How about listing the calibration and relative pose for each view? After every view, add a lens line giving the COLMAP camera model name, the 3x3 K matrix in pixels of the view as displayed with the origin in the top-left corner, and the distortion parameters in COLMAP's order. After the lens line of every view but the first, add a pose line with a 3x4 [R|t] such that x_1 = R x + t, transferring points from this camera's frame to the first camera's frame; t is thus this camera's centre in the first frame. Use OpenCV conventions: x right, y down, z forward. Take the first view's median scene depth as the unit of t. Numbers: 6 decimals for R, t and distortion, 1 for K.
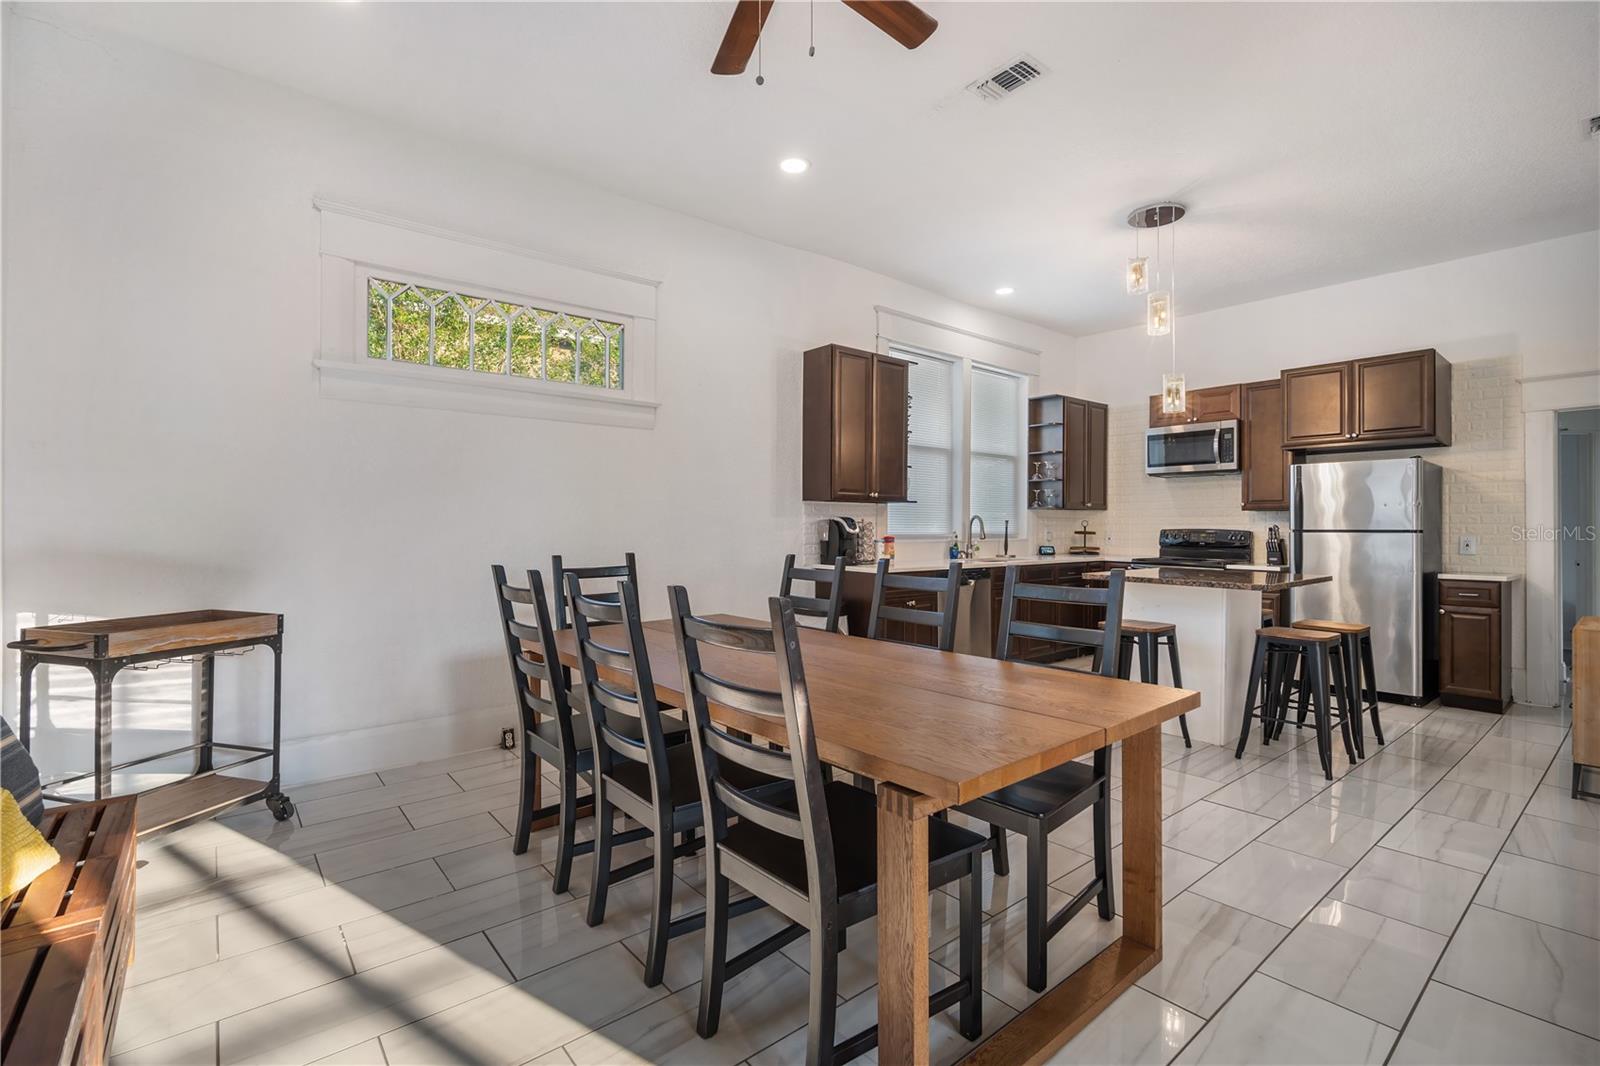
lens RADIAL K [[720.4, 0, 804.7], [0, 720.4, 520.5], [0, 0, 1]] dist [-0.000340, -0.000021]
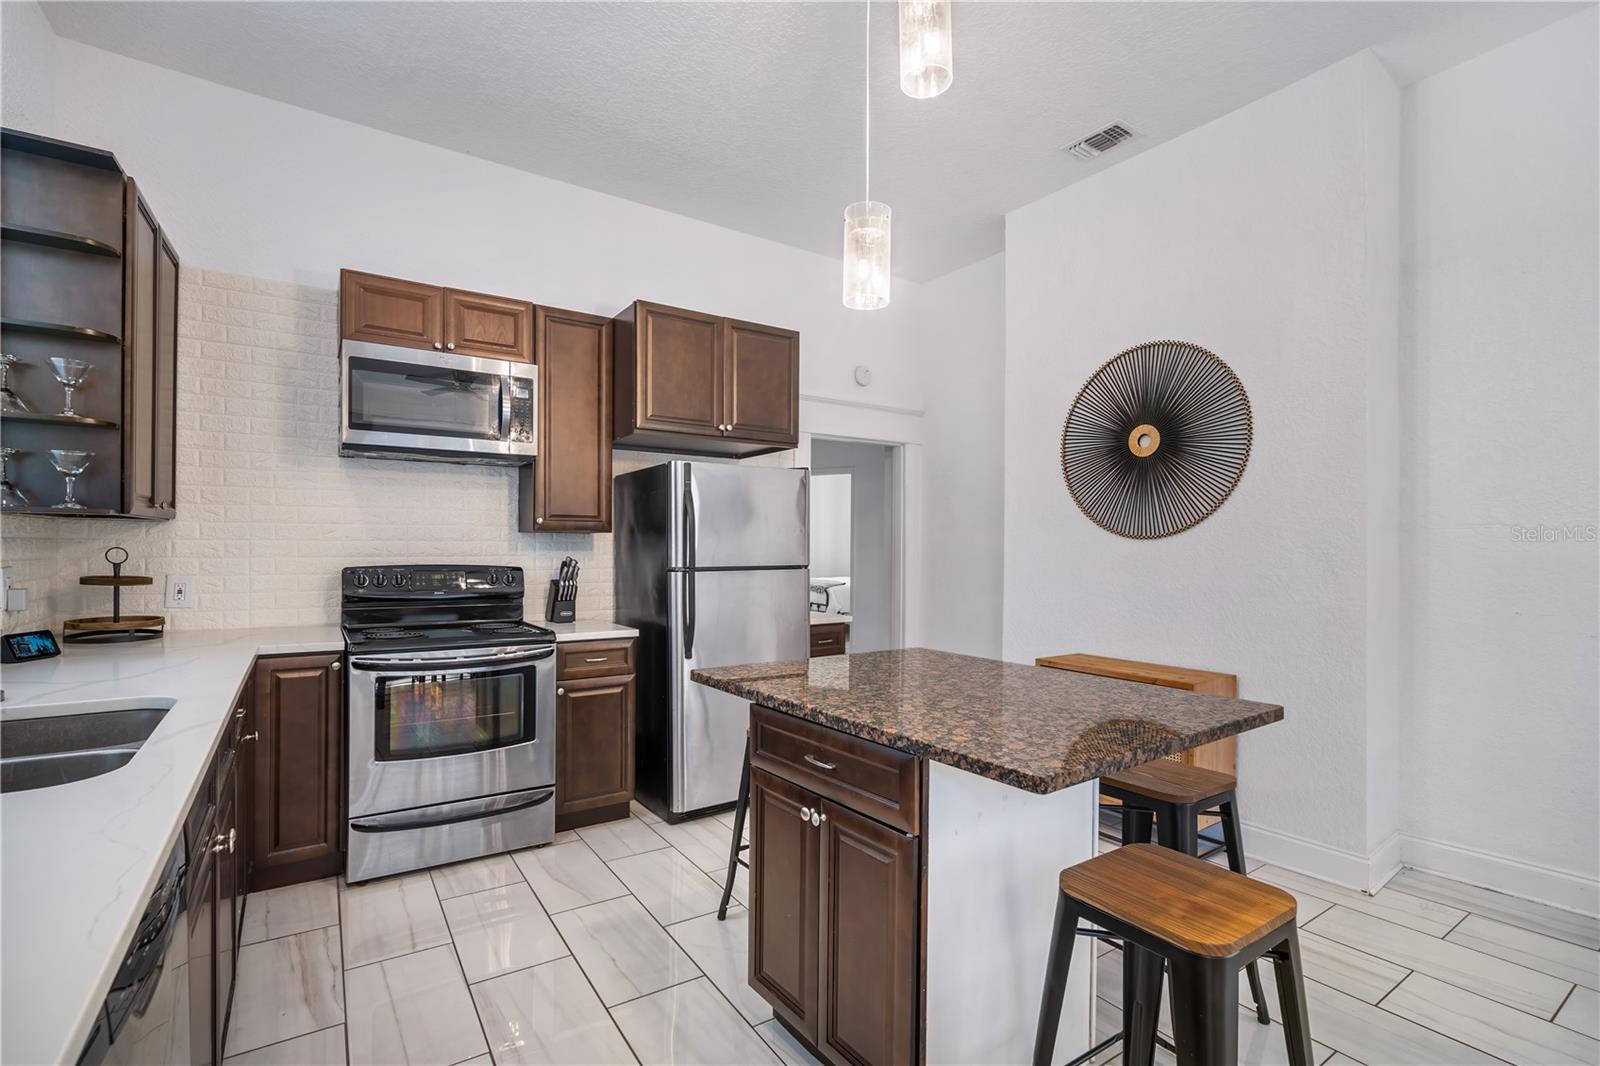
lens RADIAL K [[727.3, 0, 793.1], [0, 727.3, 545.1], [0, 0, 1]] dist [-0.002100, -0.000319]
pose [[0.104400, -0.004877, 0.994523, 0.064721], [-0.014131, 0.999880, 0.006386, -0.009538], [-0.994435, -0.014720, 0.104318, 0.704054]]
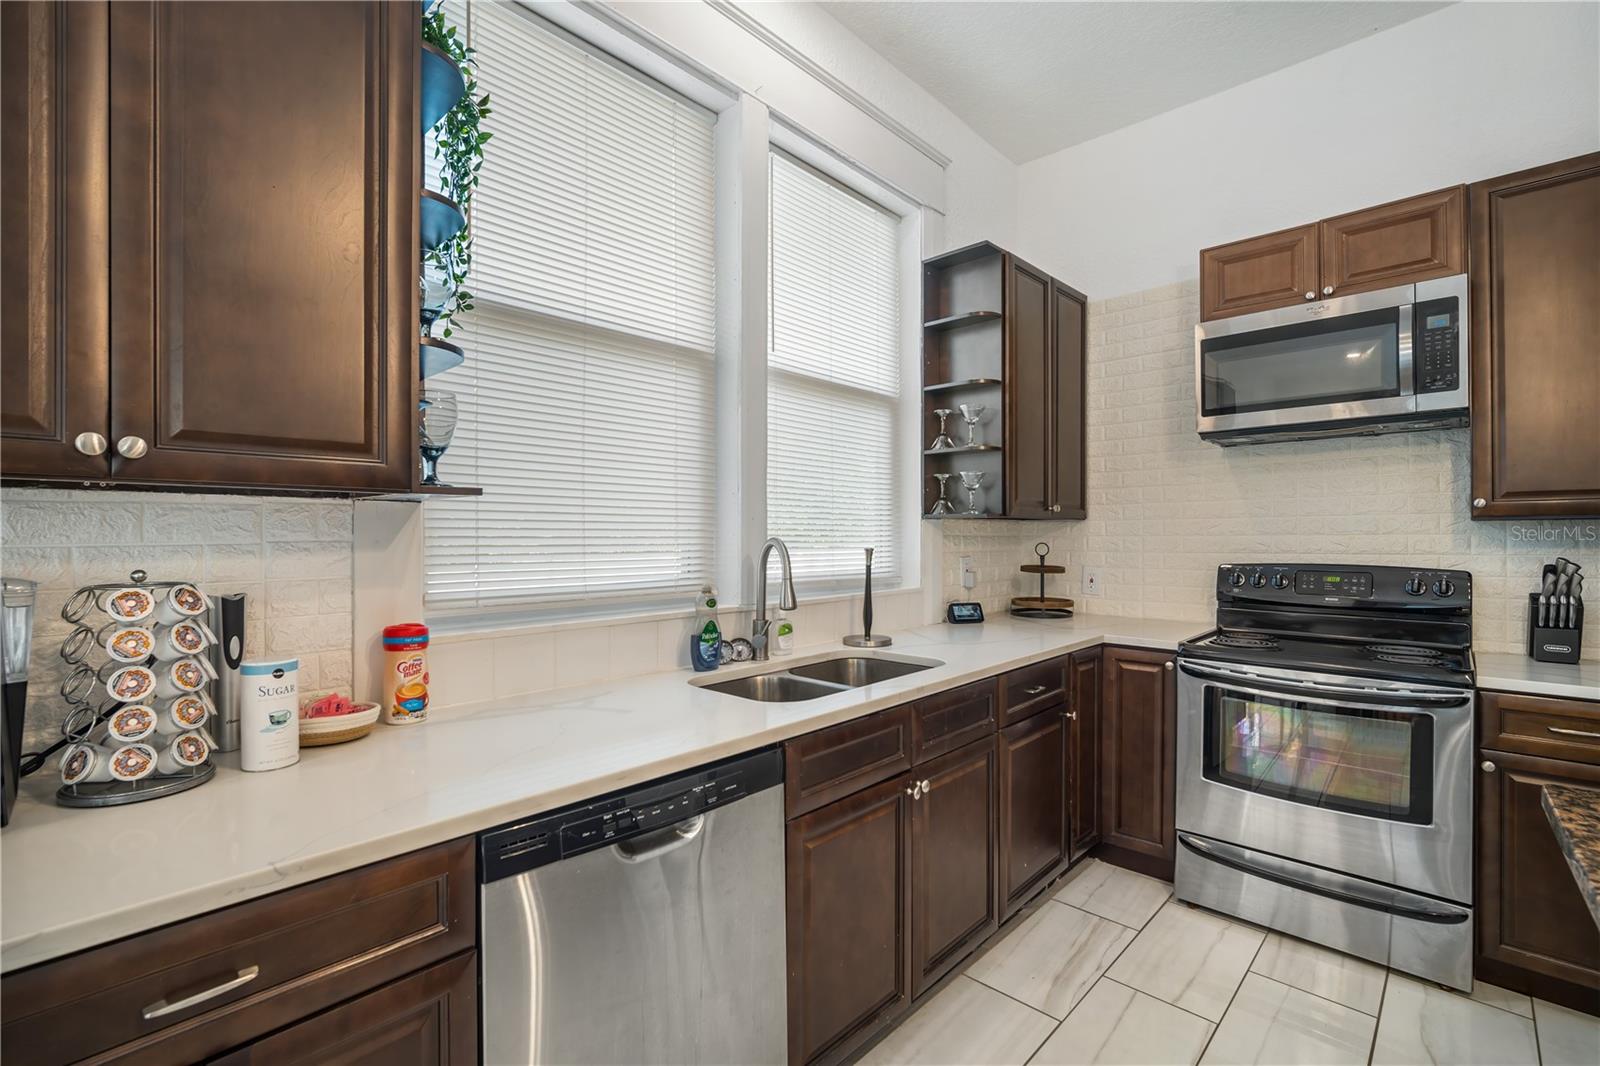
lens RADIAL K [[715.4, 0, 800.0], [0, 715.4, 533.0], [0, 0, 1]] dist [-0.001932, -0.000089]
pose [[0.992134, -0.006287, 0.125020, 0.200680], [0.006037, 0.999979, 0.002381, -0.009478], [-0.125033, -0.001607, 0.992151, 0.639311]]
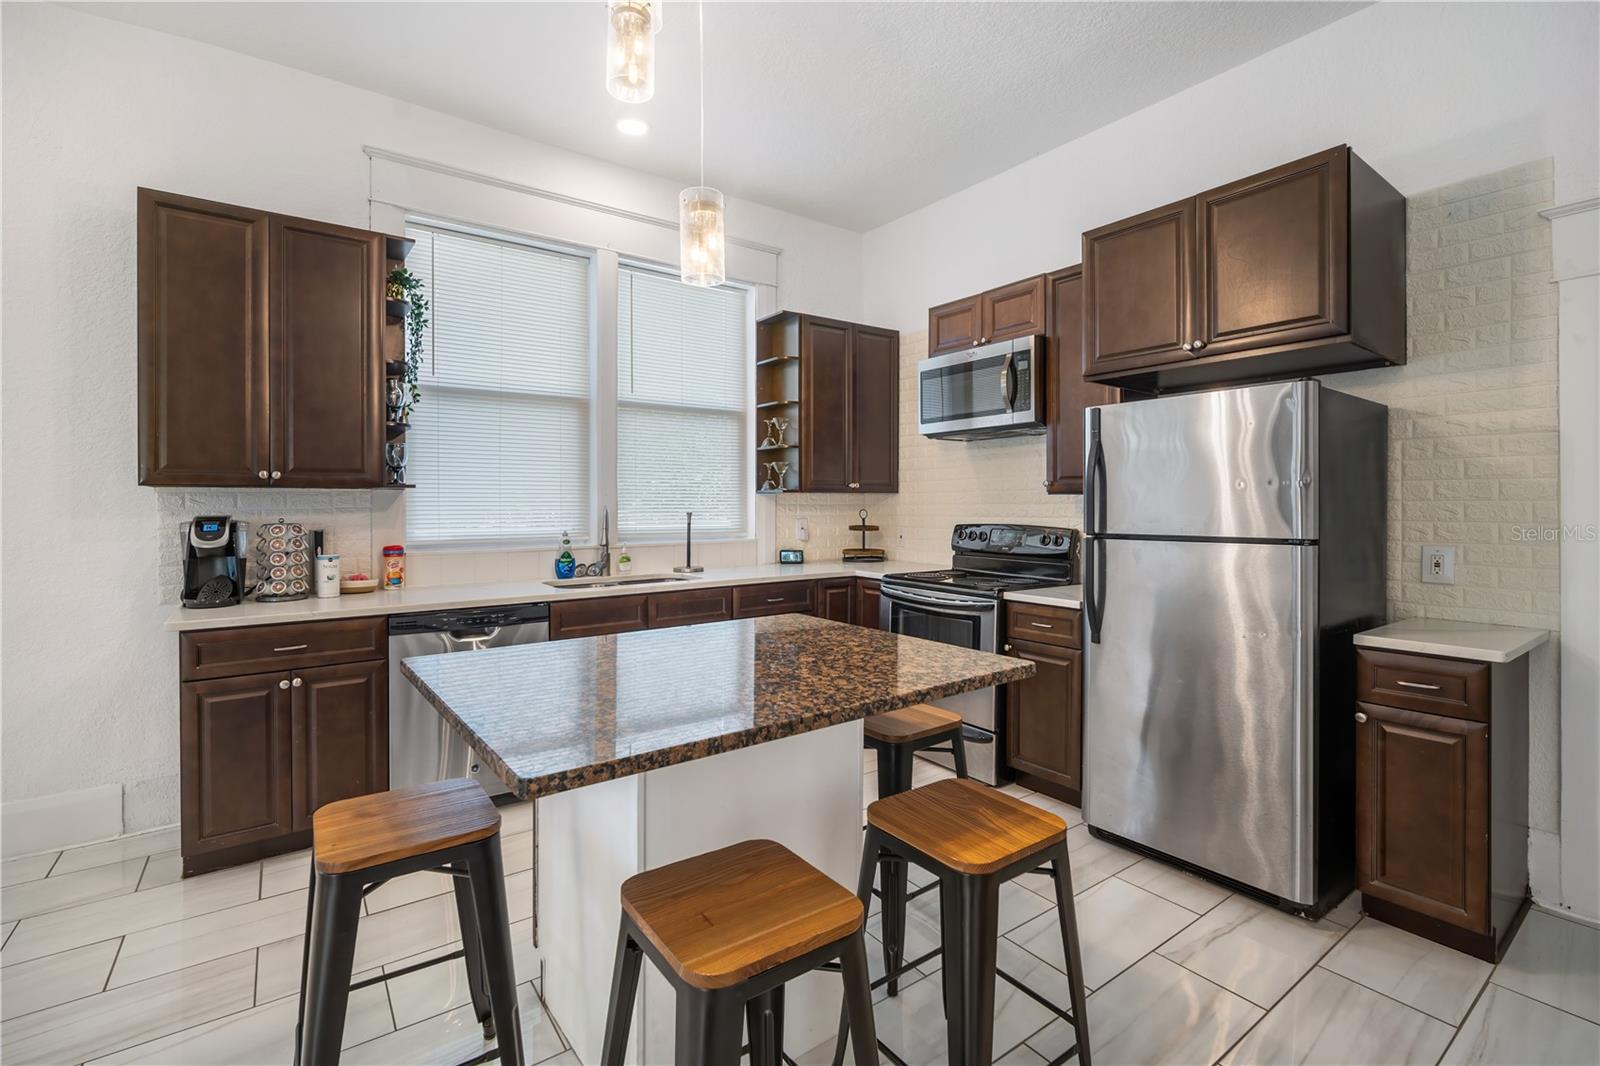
lens RADIAL K [[719.1, 0, 793.1], [0, 719.1, 503.6], [0, 0, 1]] dist [-0.001560, 0.000058]
pose [[0.997556, -0.007301, -0.069483, 0.422110], [0.007759, 0.999950, 0.006325, -0.011142], [0.069434, -0.006849, 0.997563, 0.394000]]
